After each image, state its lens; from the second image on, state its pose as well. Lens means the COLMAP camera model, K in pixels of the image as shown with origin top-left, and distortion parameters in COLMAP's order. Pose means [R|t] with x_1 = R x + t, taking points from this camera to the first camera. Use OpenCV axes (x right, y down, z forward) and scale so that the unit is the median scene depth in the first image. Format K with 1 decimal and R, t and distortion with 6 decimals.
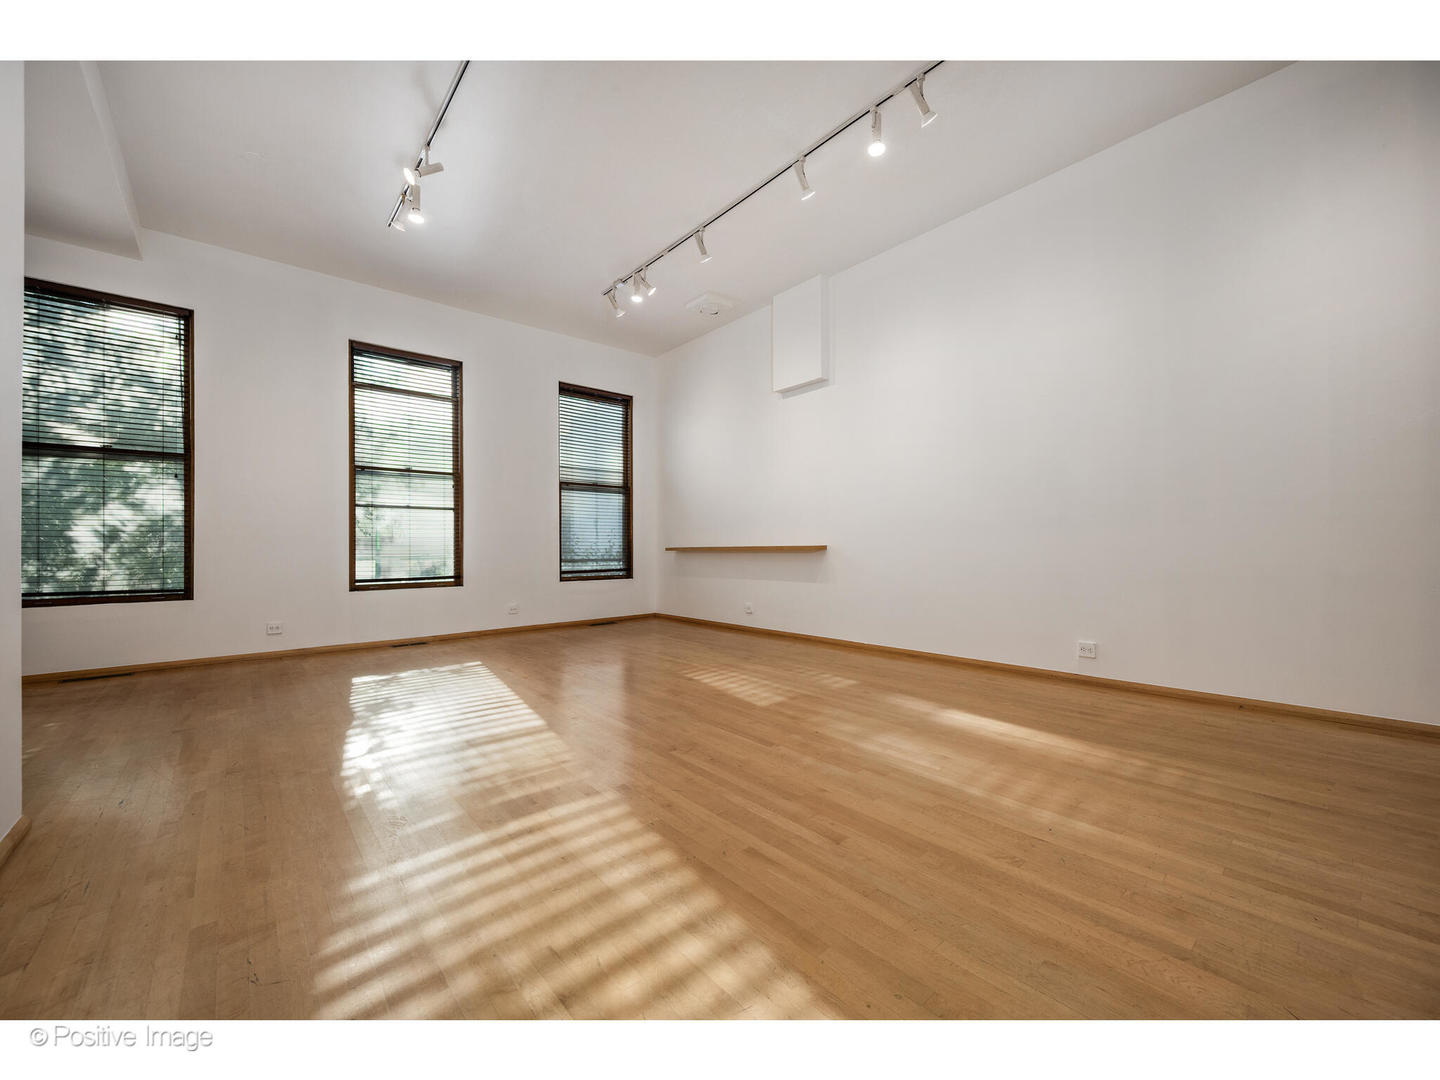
lens RADIAL K [[566.0, 0, 733.6], [0, 566.0, 550.6], [0, 0, 1]] dist [-0.003705, -0.000185]
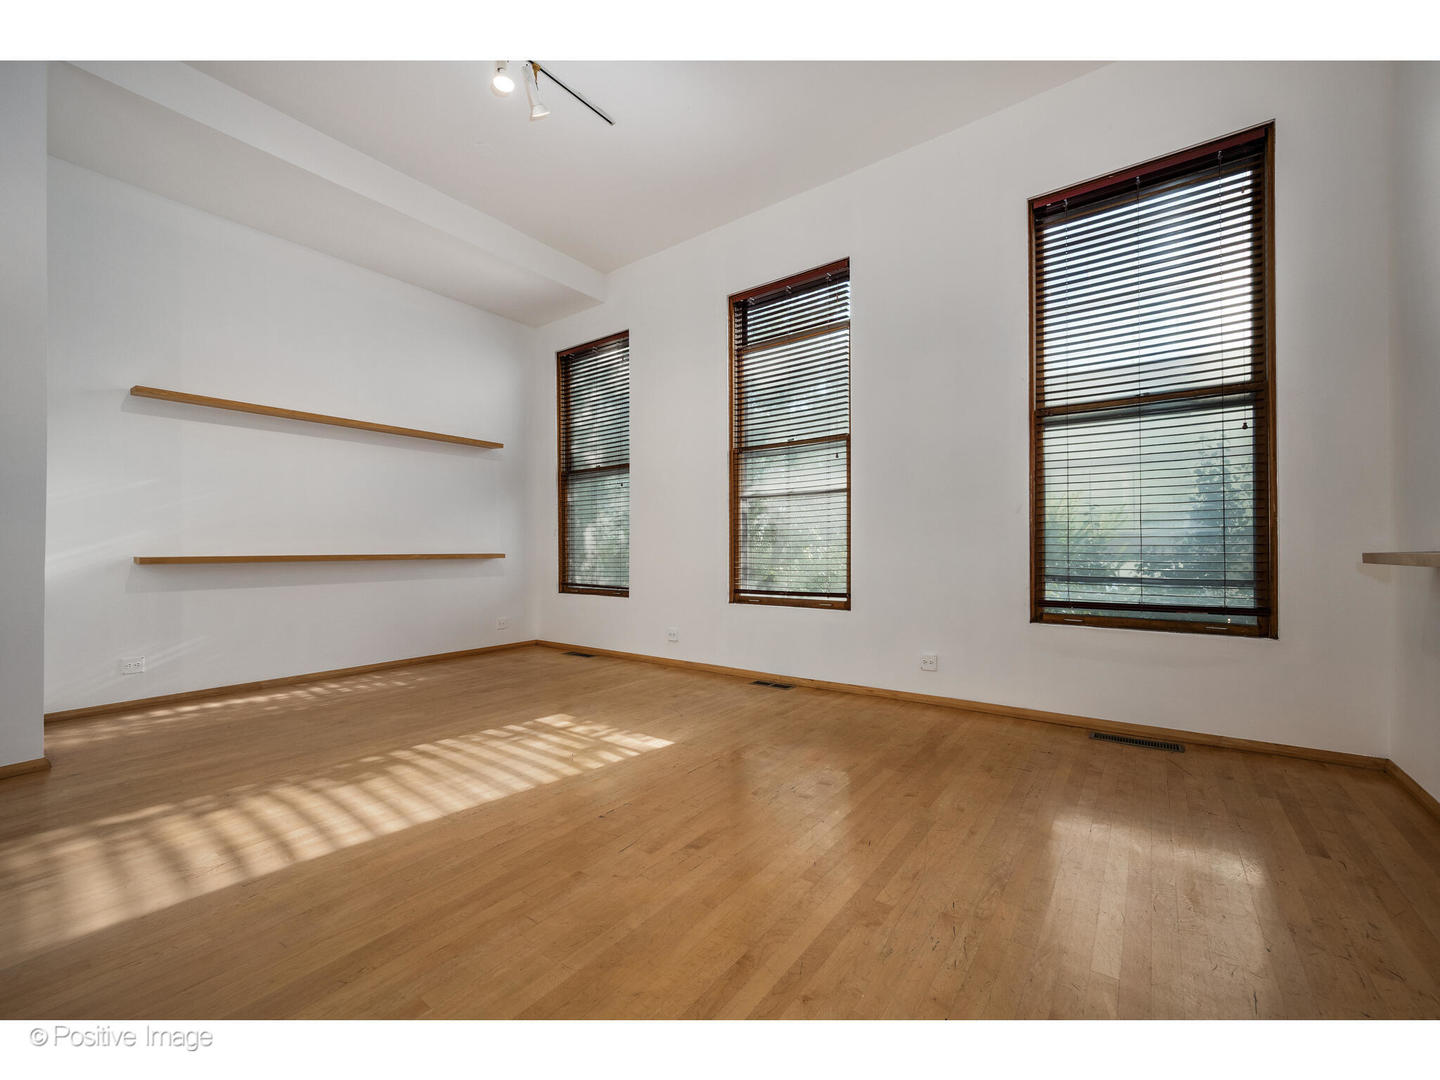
lens RADIAL K [[566.0, 0, 733.6], [0, 566.0, 550.6], [0, 0, 1]] dist [-0.003705, -0.000185]
pose [[0.196966, 0.007849, -0.980379, 0.104023], [-0.001211, 0.999969, 0.007763, -0.008552], [0.980410, -0.000342, 0.196969, 0.662341]]
